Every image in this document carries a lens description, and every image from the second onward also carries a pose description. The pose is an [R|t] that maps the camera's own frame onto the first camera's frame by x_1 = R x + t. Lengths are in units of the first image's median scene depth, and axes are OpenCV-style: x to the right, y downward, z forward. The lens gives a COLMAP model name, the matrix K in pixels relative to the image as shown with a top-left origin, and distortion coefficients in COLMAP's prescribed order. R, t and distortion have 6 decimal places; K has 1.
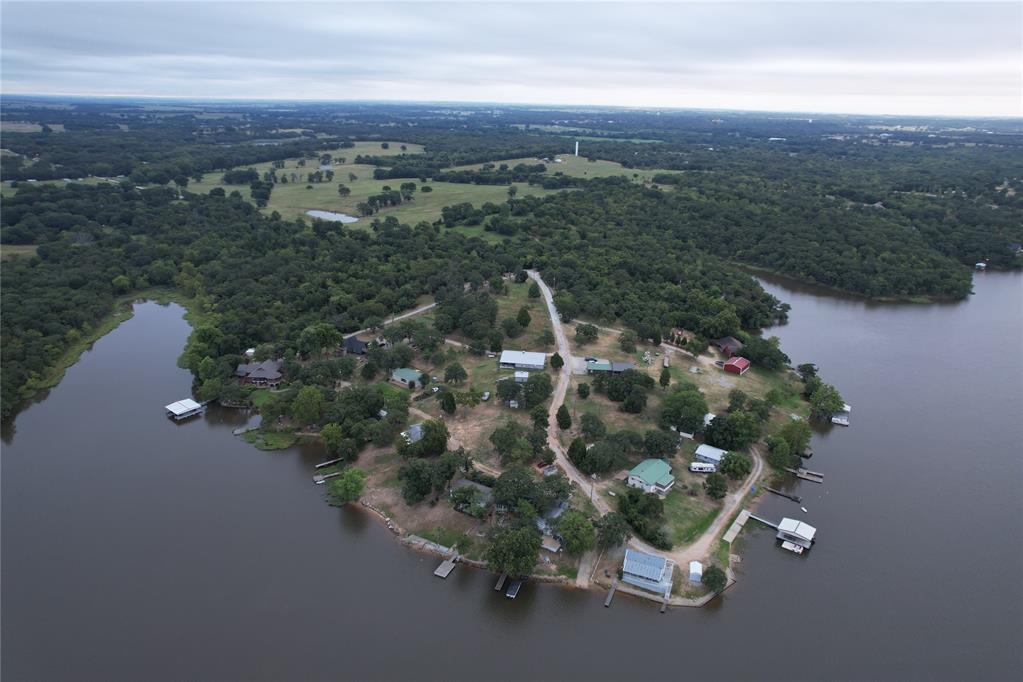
lens RADIAL K [[671.5, 0, 511.5], [0, 671.5, 341.0], [0, 0, 1]] dist [-0.083897, 0.084723]
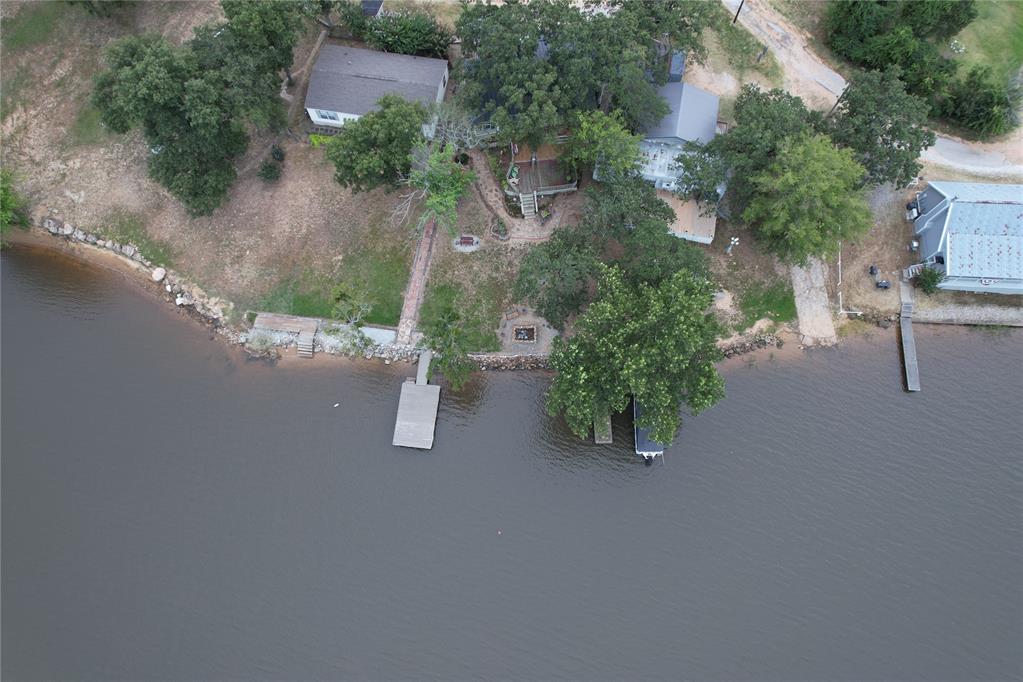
lens RADIAL K [[671.5, 0, 511.5], [0, 671.5, 341.0], [0, 0, 1]] dist [-0.083897, 0.084723]
pose [[0.940796, -0.329459, 0.079747, -0.049918], [0.141994, 0.596655, 0.789835, 0.050170], [-0.307800, -0.731751, 0.608112, 0.569539]]
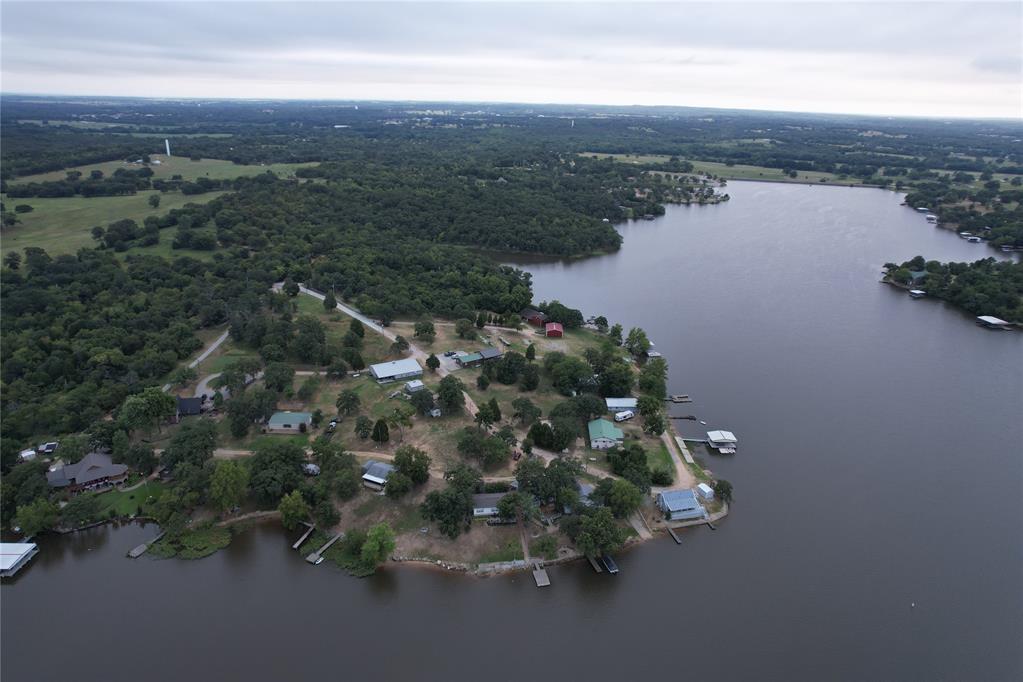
lens RADIAL K [[671.5, 0, 511.5], [0, 671.5, 341.0], [0, 0, 1]] dist [-0.083897, 0.084723]
pose [[0.780435, -0.215881, 0.586785, -0.446529], [0.206419, 0.974842, 0.084107, -0.064480], [-0.590180, 0.055483, 0.805363, 0.147768]]
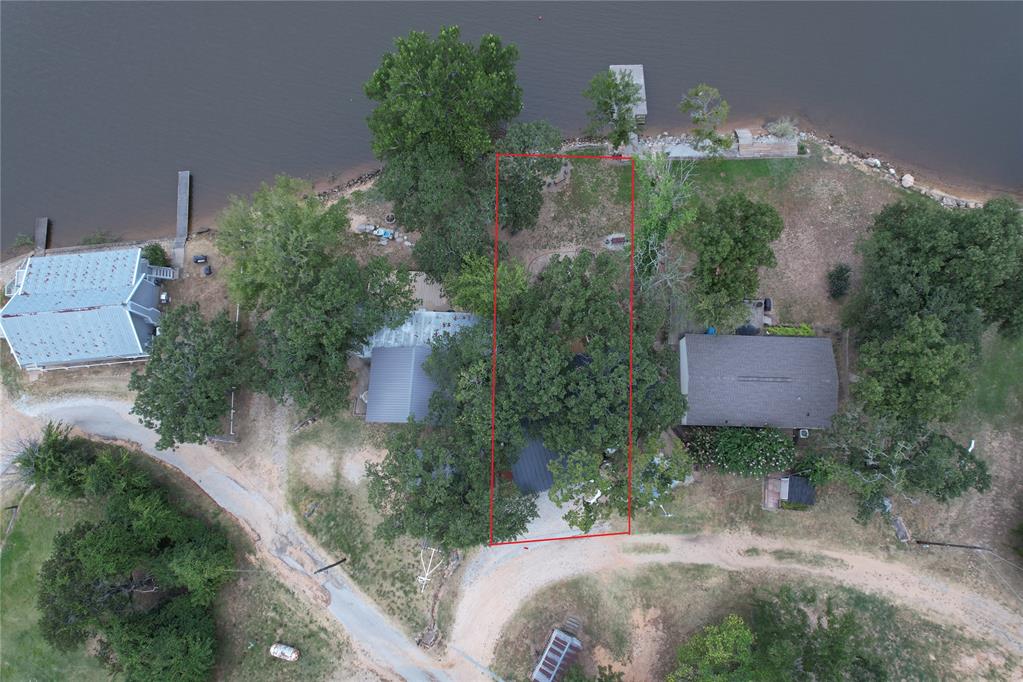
lens RADIAL K [[671.5, 0, 511.5], [0, 671.5, 341.0], [0, 0, 1]] dist [-0.083897, 0.084723]
pose [[-0.883252, 0.454587, -0.114965, 0.042125], [-0.180349, -0.103028, 0.978192, -0.012386], [0.432829, 0.884723, 0.172984, 0.719377]]
